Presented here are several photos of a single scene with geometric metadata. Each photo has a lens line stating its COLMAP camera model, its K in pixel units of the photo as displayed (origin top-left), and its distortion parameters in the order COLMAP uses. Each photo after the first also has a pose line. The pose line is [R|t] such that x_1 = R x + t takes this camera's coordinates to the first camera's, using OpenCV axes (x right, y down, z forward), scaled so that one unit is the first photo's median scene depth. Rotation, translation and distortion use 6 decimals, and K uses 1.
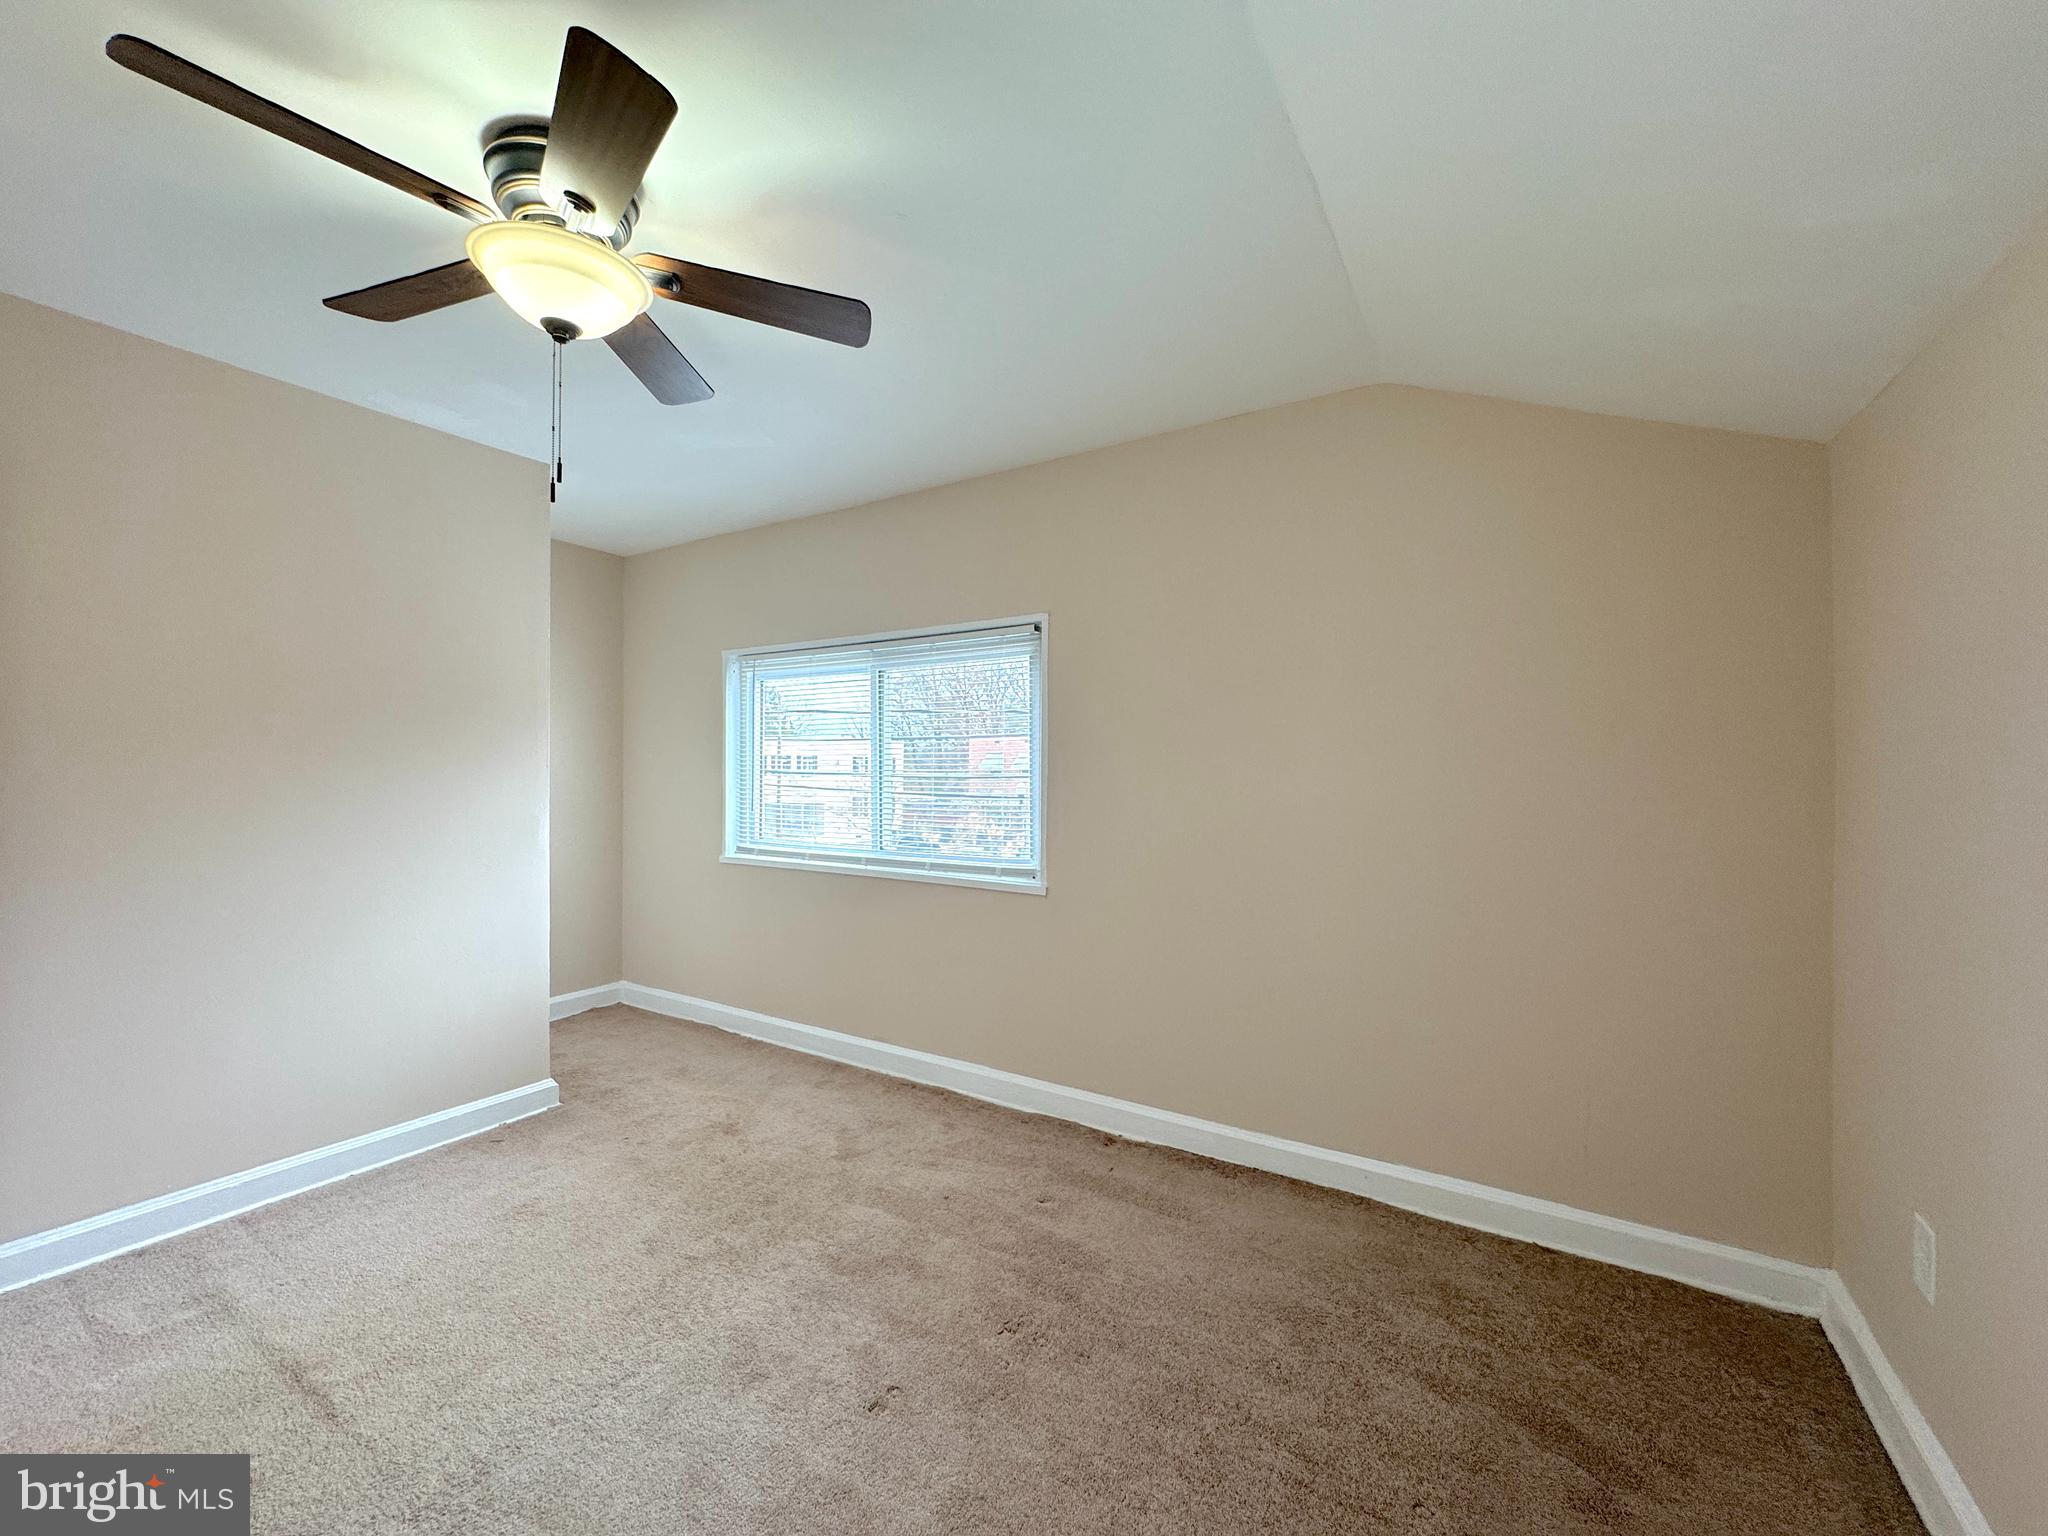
lens RADIAL K [[816.7, 0, 1018.0], [0, 816.7, 777.7], [0, 0, 1]] dist [-0.003675, 0.000711]
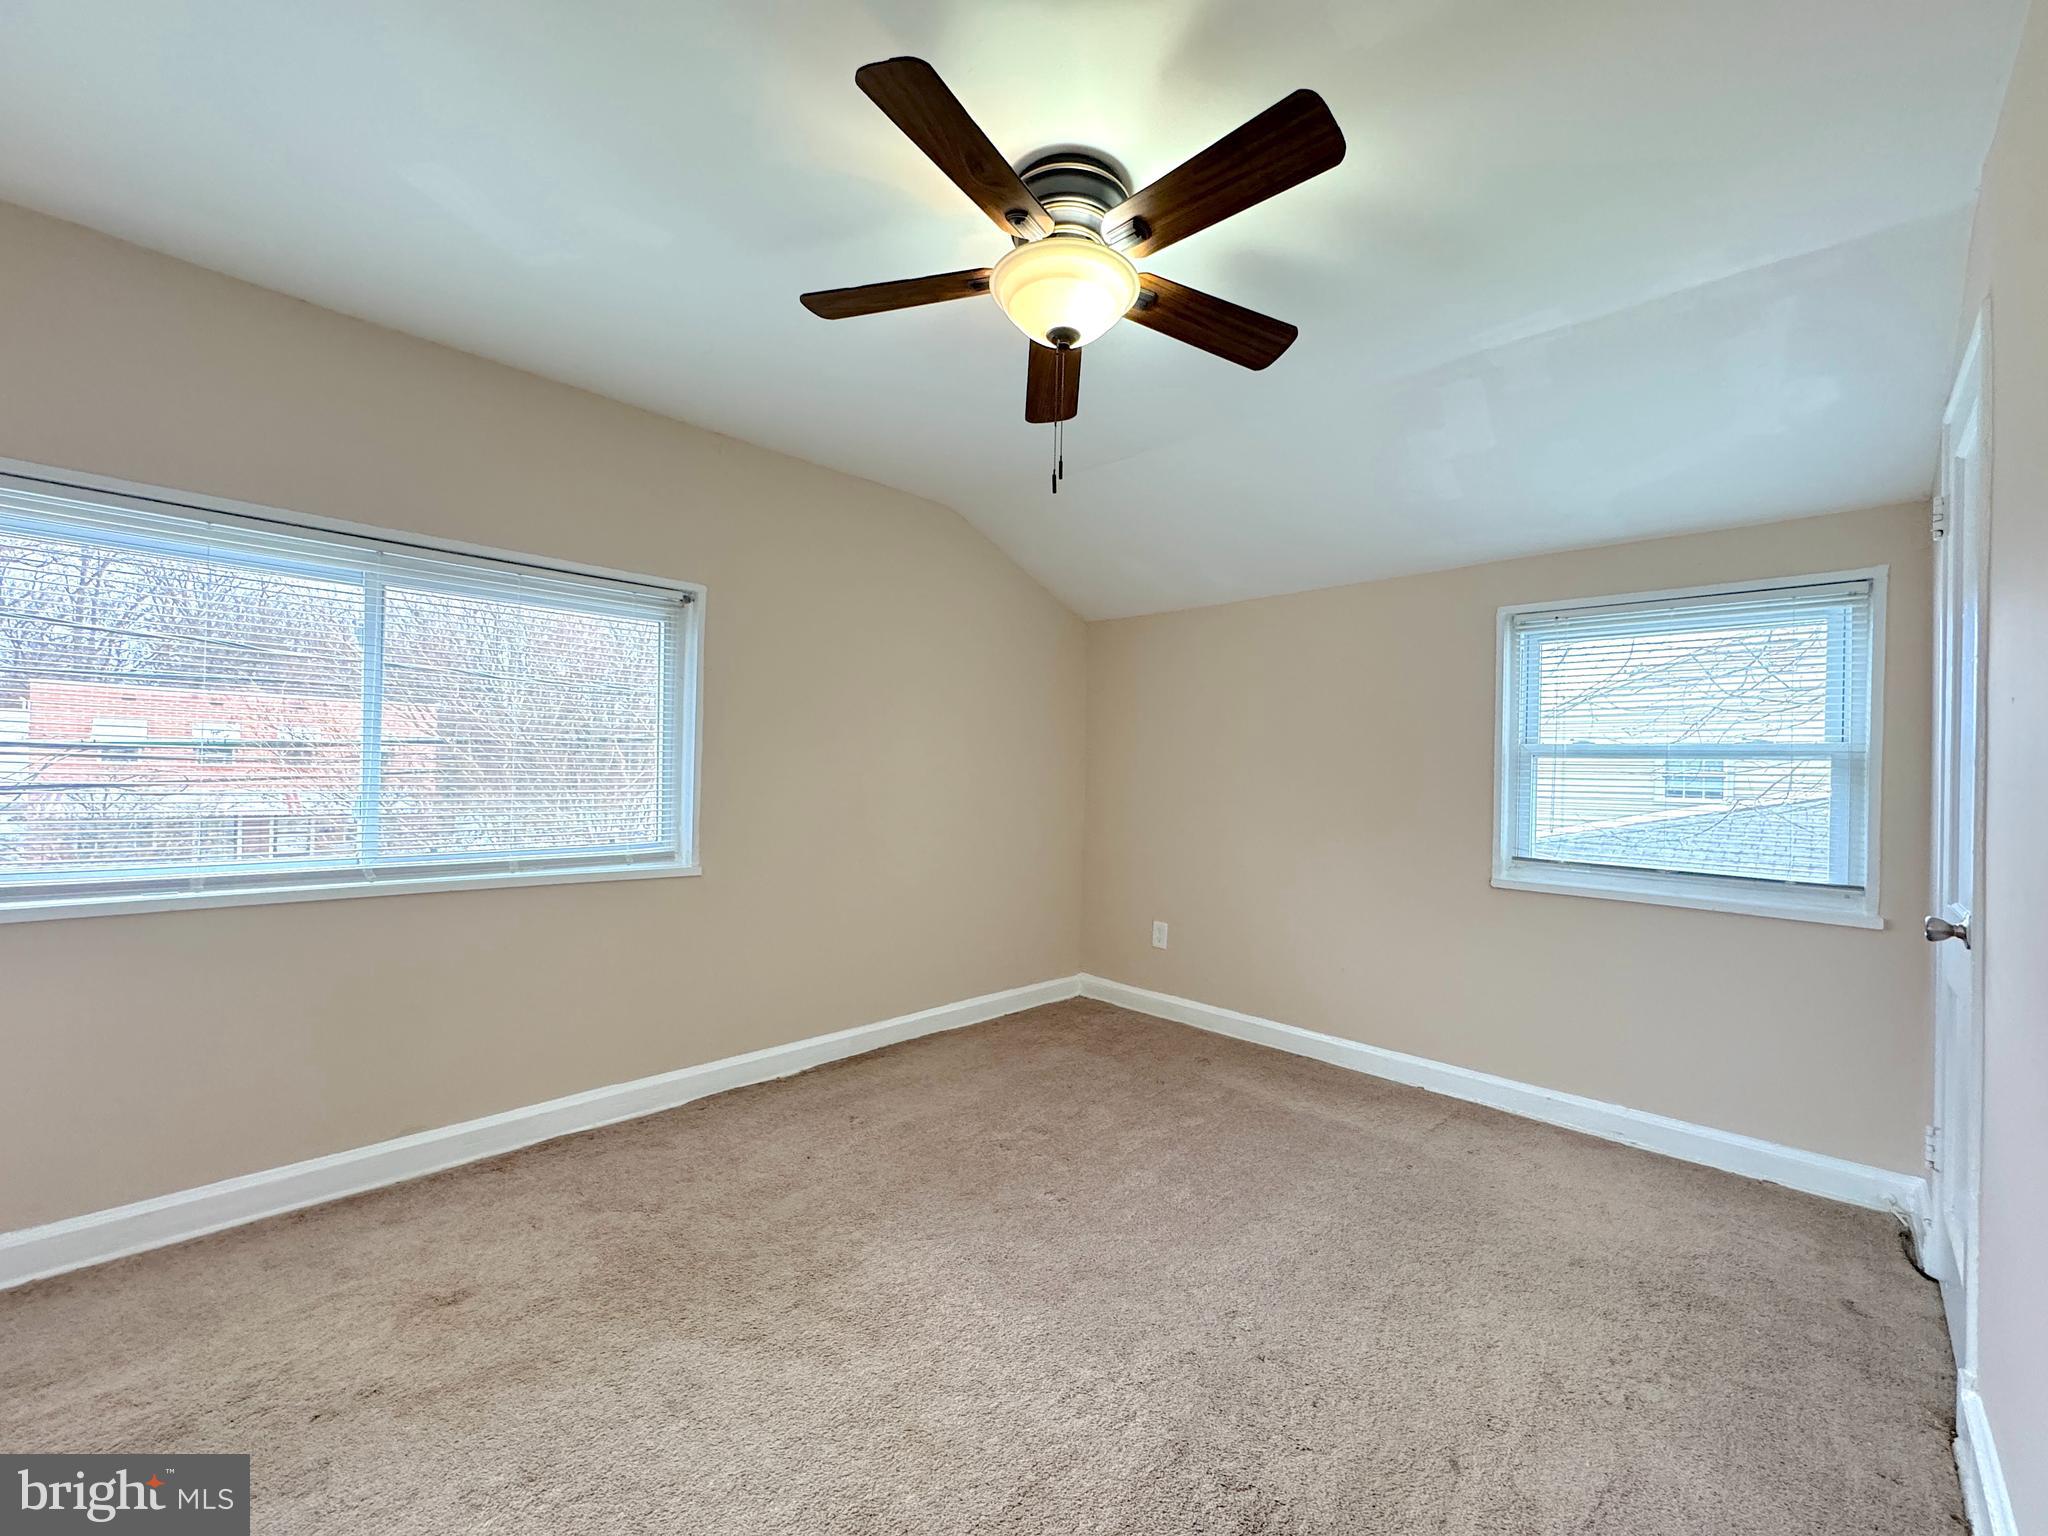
lens RADIAL K [[816.7, 0, 1027.9], [0, 816.7, 773.9], [0, 0, 1]] dist [-0.003675, 0.000711]
pose [[0.208828, 0.000163, 0.977952, -0.830796], [-0.014363, 0.999893, 0.002900, 0.015084], [-0.977847, -0.014652, 0.208808, 0.410339]]
